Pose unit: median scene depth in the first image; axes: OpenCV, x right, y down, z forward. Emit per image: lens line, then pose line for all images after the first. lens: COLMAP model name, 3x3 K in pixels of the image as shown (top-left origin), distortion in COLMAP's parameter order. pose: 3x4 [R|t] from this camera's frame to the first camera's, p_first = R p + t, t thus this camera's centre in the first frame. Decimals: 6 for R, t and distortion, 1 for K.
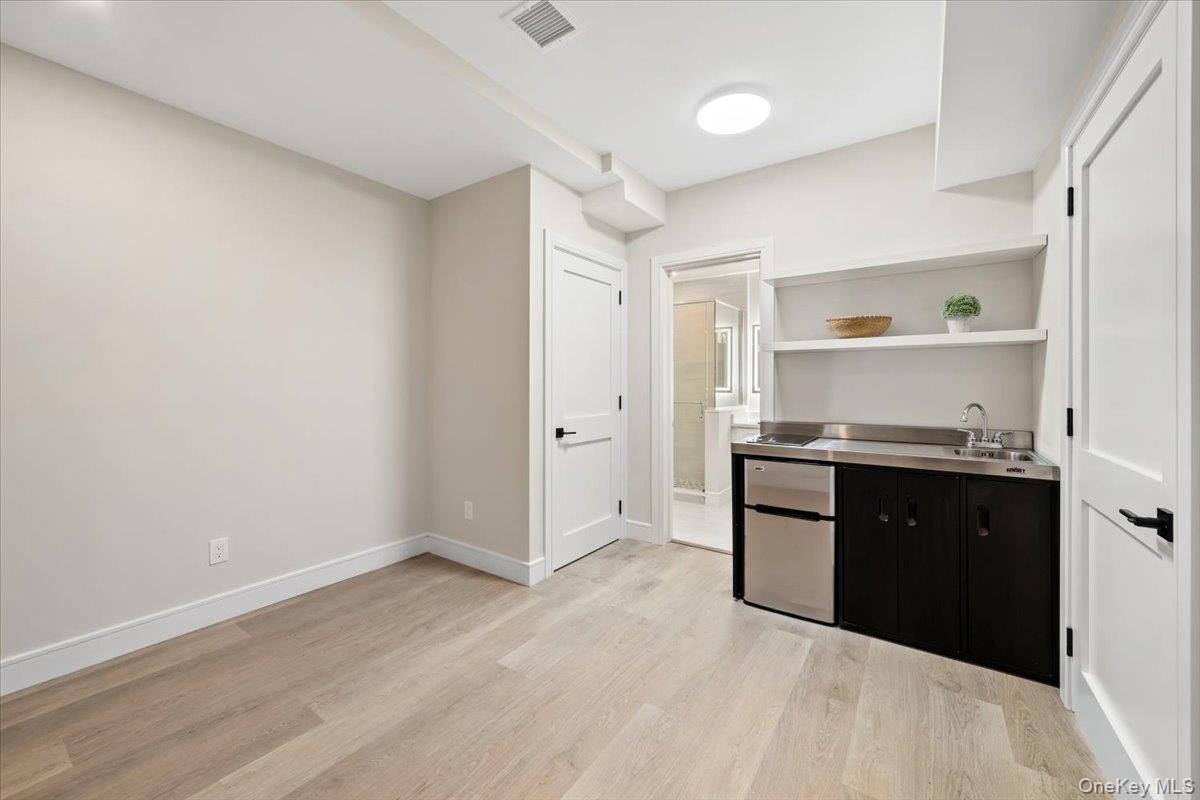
lens RADIAL K [[466.8, 0, 599.7], [0, 466.8, 392.1], [0, 0, 1]] dist [-0.001440, 0.002175]
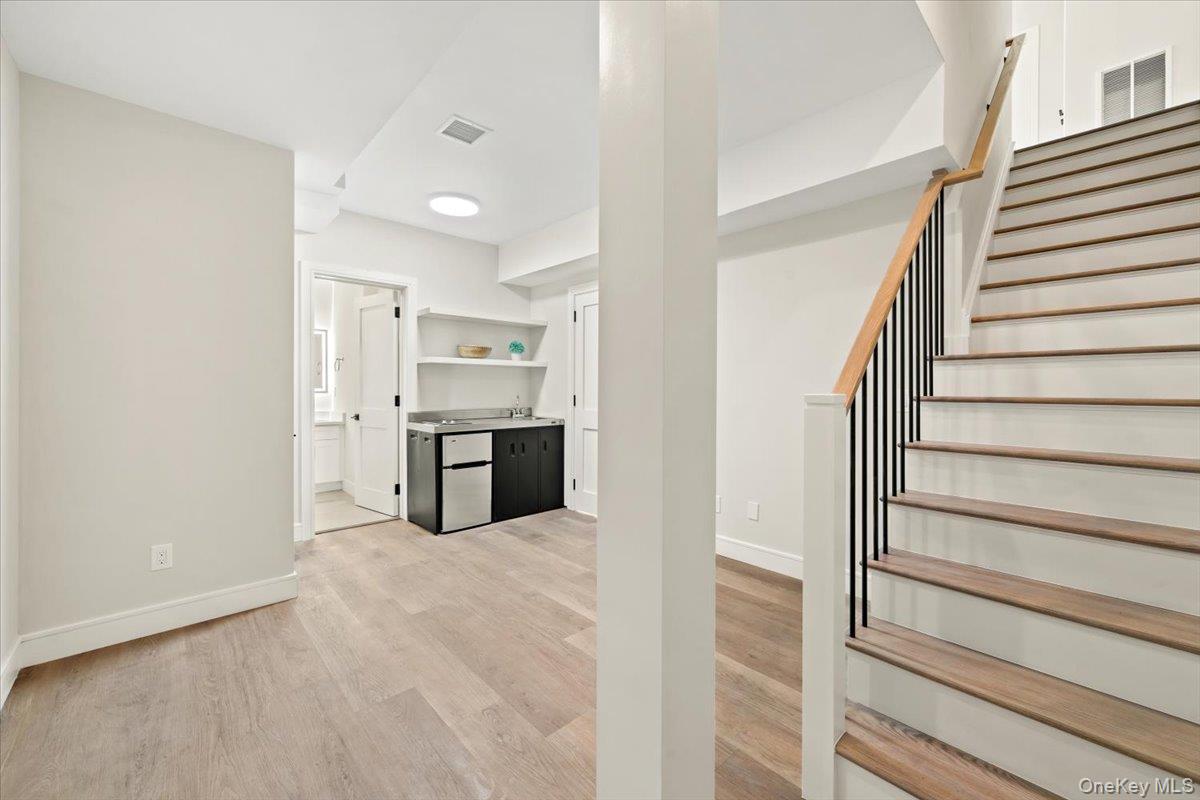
lens RADIAL K [[466.8, 0, 599.7], [0, 466.8, 392.1], [0, 0, 1]] dist [-0.001440, 0.002175]
pose [[0.203240, -0.008744, 0.979090, -1.112181], [0.013297, 0.999893, 0.006170, 0.002153], [-0.979039, 0.011765, 0.203334, 0.233575]]
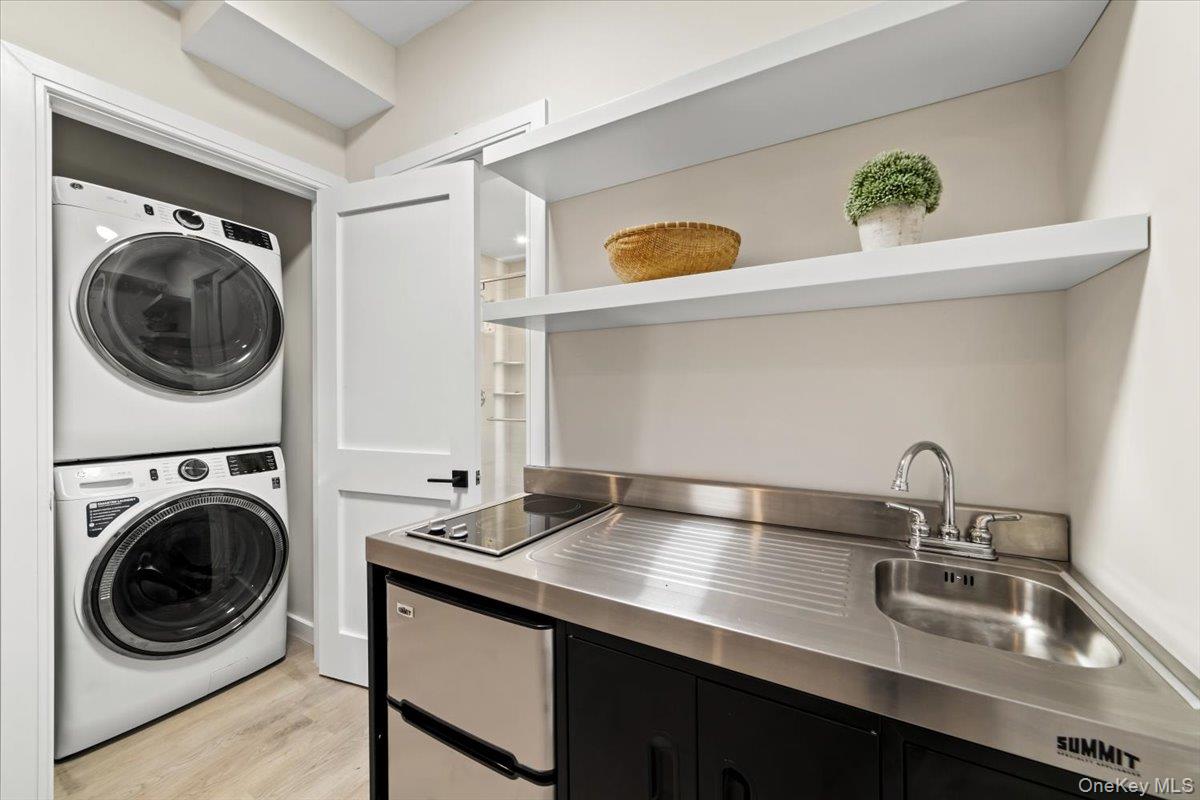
lens RADIAL K [[469.0, 0, 600.0], [0, 469.0, 400.0], [0, 0, 1]] dist [-0.002632, -0.000082]
pose [[0.996350, -0.006734, 0.085091, 0.497349], [0.006389, 0.999970, 0.004325, -0.014240], [-0.085118, -0.003766, 0.996364, 0.631533]]
